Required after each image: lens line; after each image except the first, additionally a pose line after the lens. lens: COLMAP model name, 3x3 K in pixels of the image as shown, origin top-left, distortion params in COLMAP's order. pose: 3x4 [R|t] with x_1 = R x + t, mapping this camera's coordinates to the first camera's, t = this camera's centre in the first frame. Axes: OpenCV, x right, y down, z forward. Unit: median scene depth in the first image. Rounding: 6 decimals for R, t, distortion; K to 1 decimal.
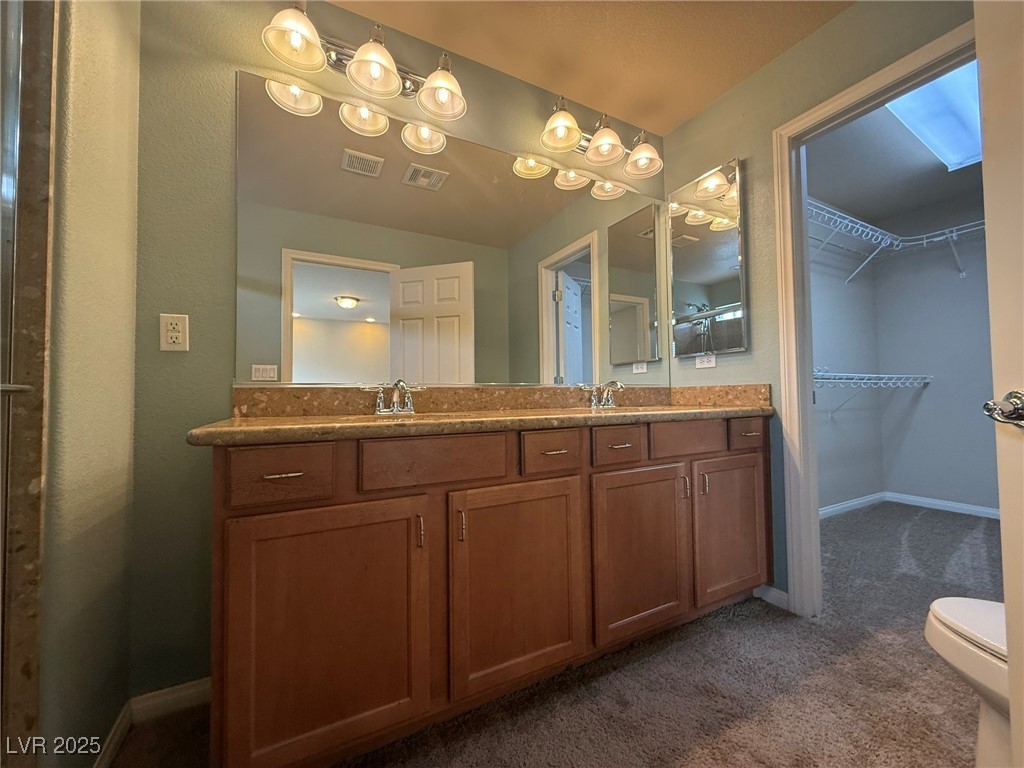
lens RADIAL K [[406.9, 0, 510.0], [0, 406.9, 385.4], [0, 0, 1]] dist [-0.000446, 0.000082]
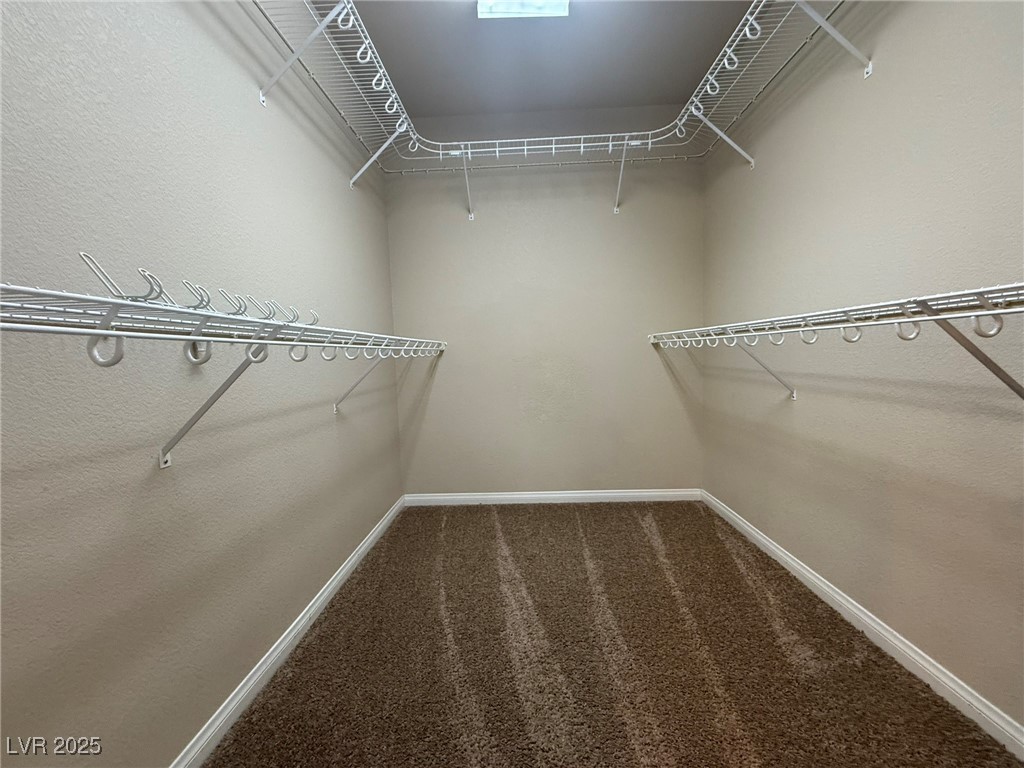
lens RADIAL K [[409.0, 0, 508.9], [0, 409.0, 384.3], [0, 0, 1]] dist [0.000945, 0.000055]
pose [[0.504229, -0.066858, 0.860978, 0.617995], [0.003907, 0.997165, 0.075145, -0.000722], [-0.863561, -0.034526, 0.503061, 0.742353]]
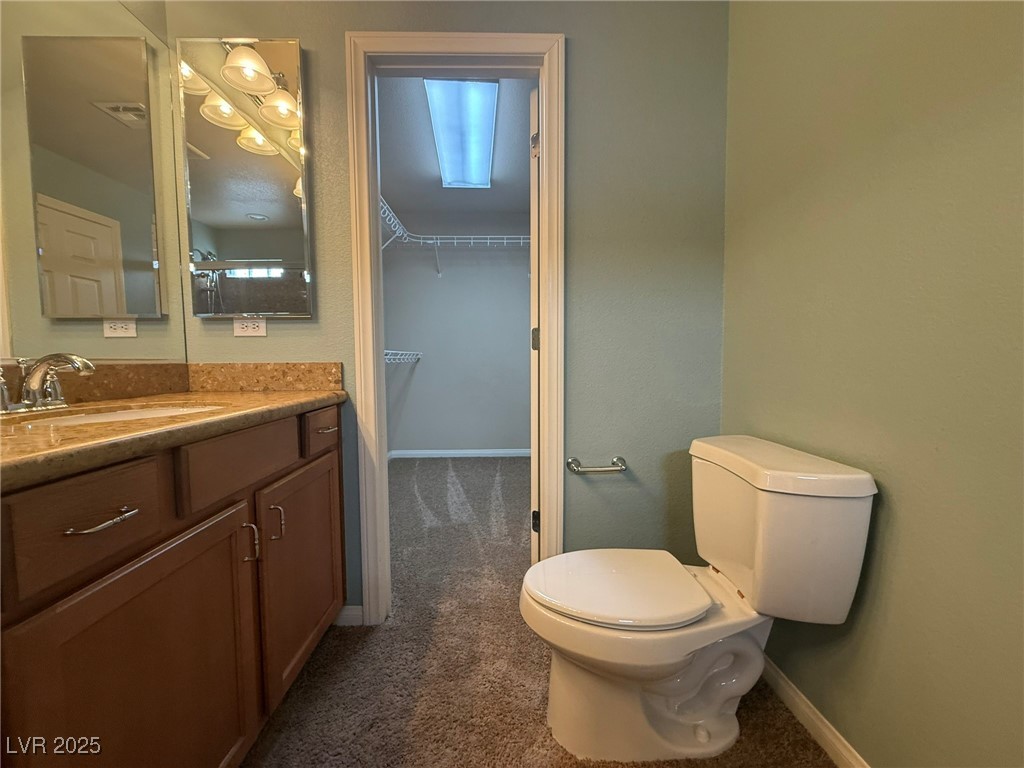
lens RADIAL K [[409.0, 0, 508.9], [0, 409.0, 384.3], [0, 0, 1]] dist [0.000945, 0.000055]
pose [[0.454501, -0.043159, 0.889700, 0.059218], [-0.023715, 0.997885, 0.060522, -0.014403], [-0.890430, -0.048607, 0.452516, 0.286155]]
